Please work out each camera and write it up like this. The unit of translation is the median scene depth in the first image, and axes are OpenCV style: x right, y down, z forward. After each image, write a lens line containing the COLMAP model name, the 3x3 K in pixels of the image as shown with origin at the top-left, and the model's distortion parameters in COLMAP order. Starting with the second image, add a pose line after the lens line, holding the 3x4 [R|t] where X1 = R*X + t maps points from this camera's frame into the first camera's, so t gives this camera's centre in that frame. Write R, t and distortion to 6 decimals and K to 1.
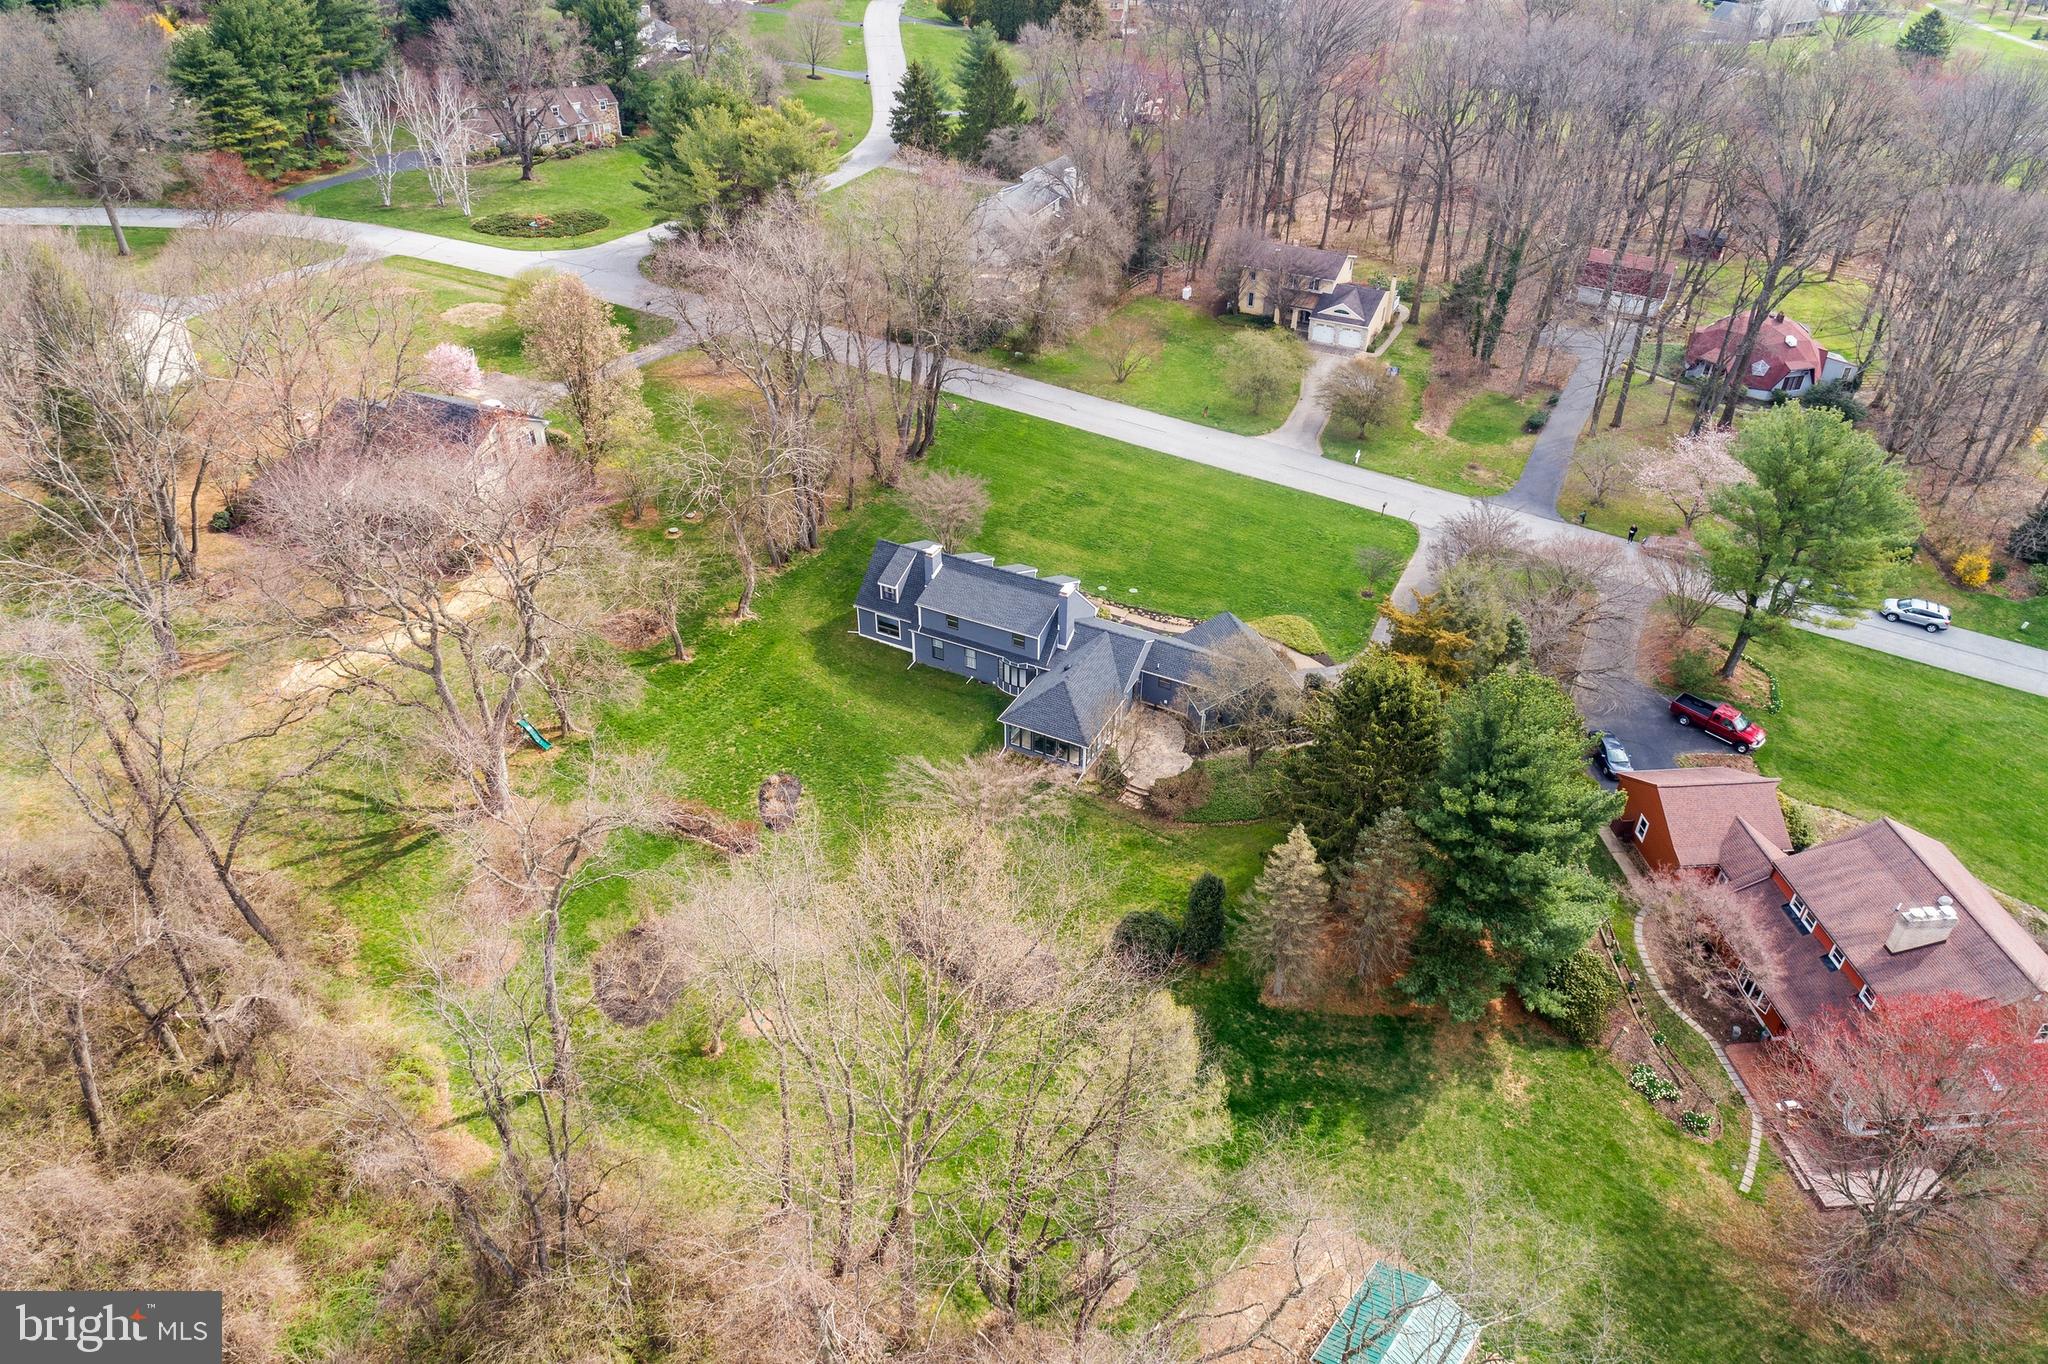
lens RADIAL K [[1360.1, 0, 1024.0], [0, 1360.1, 682.0], [0, 0, 1]] dist [0.001100, 0.001270]
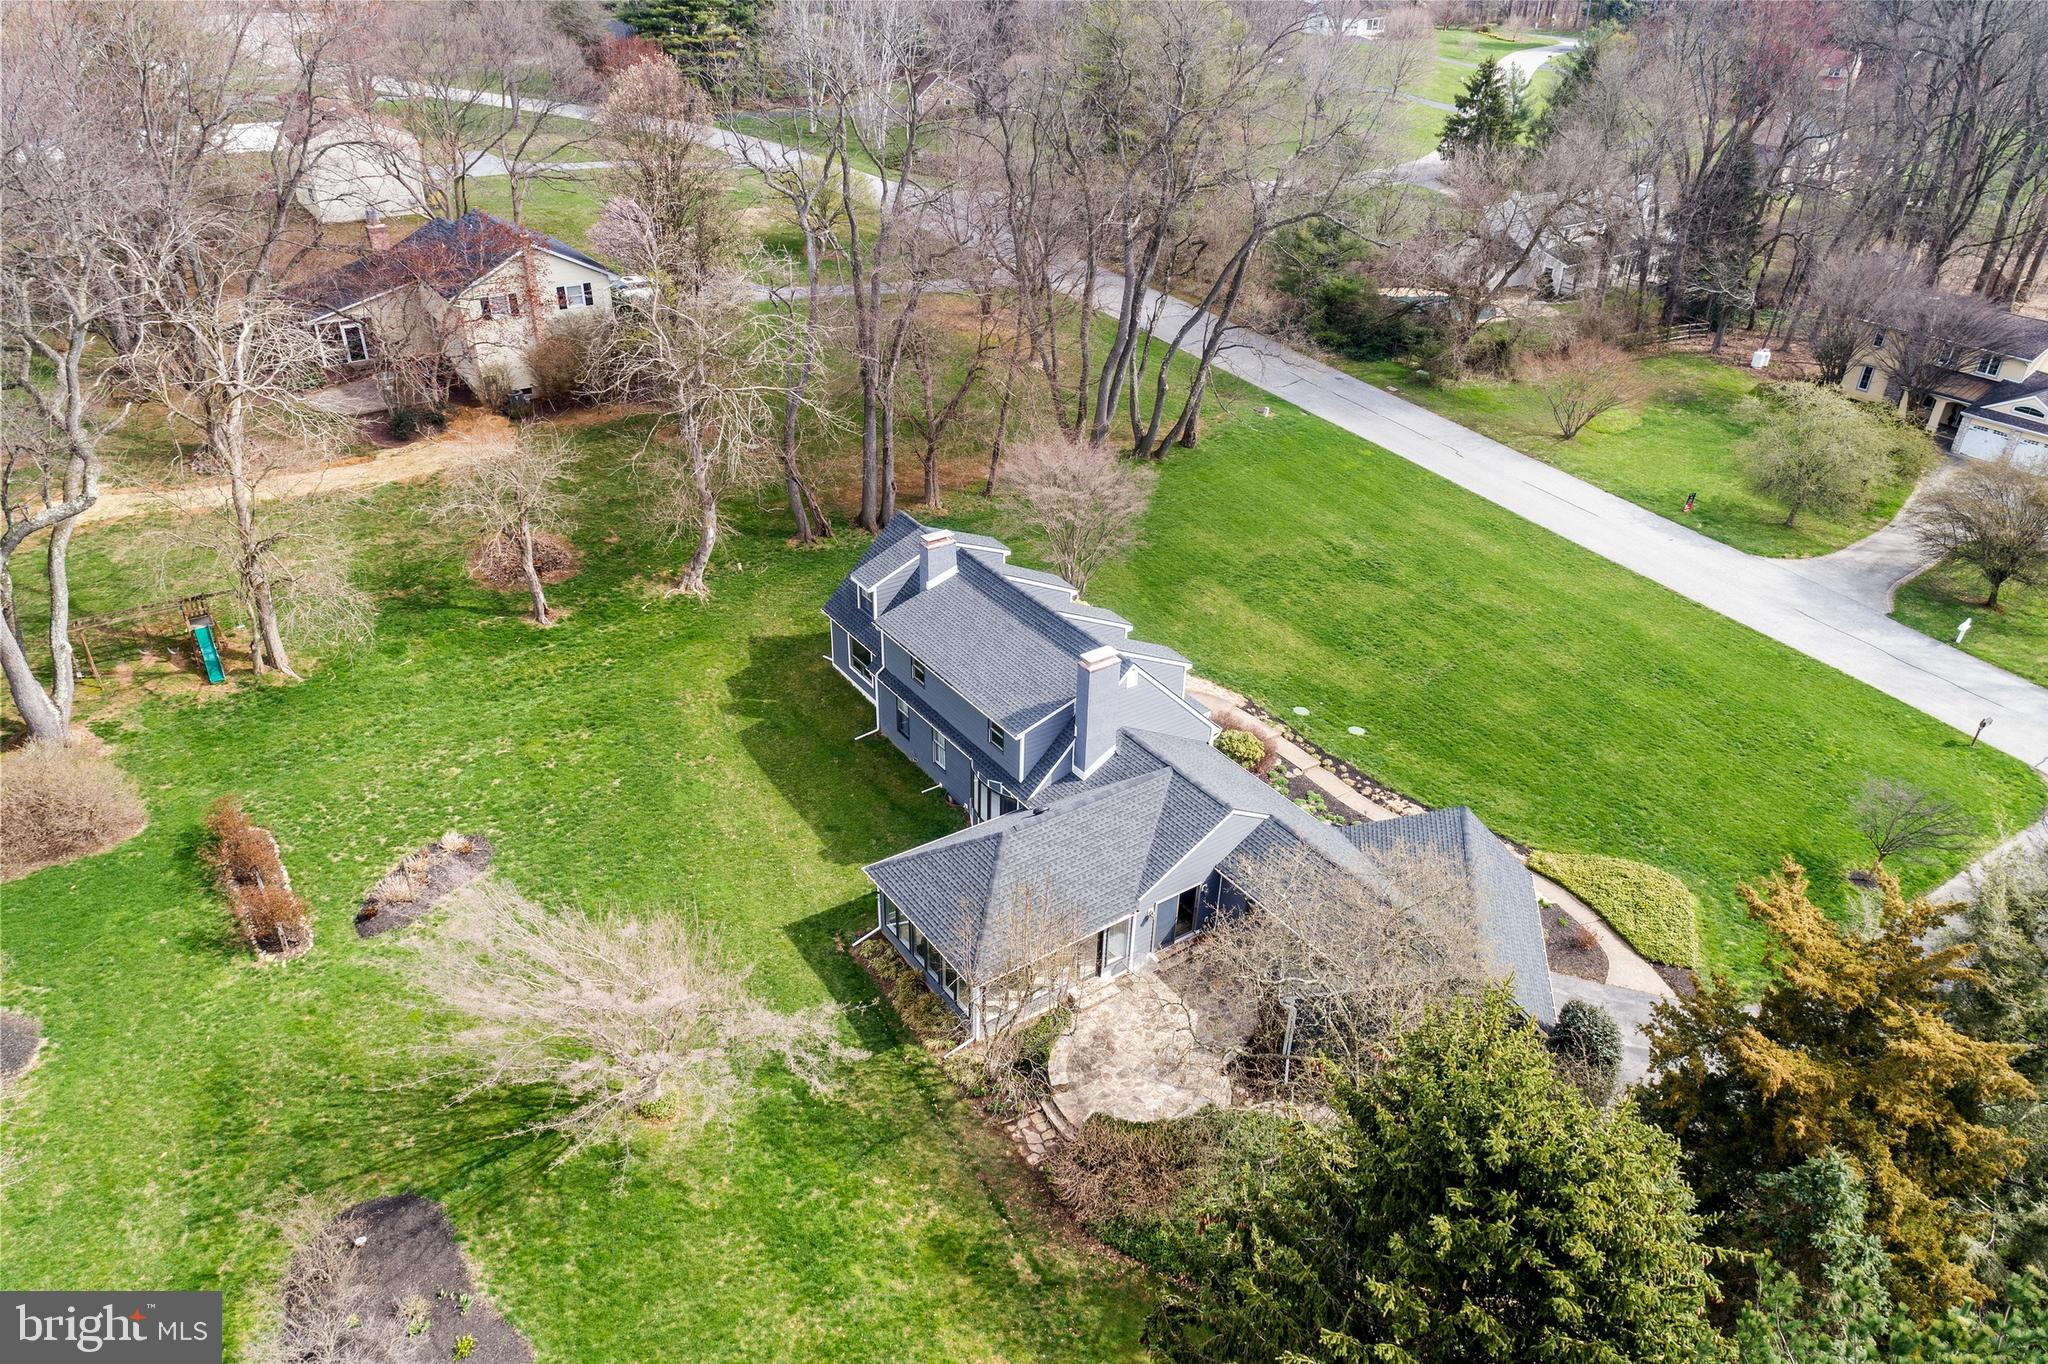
lens RADIAL K [[1360.1, 0, 1024.0], [0, 1360.1, 682.0], [0, 0, 1]] dist [0.001100, 0.001270]
pose [[0.876776, 0.255476, -0.407425, 0.149594], [-0.292384, 0.955835, -0.029853, -0.026962], [0.381805, 0.145299, 0.912750, 0.396617]]
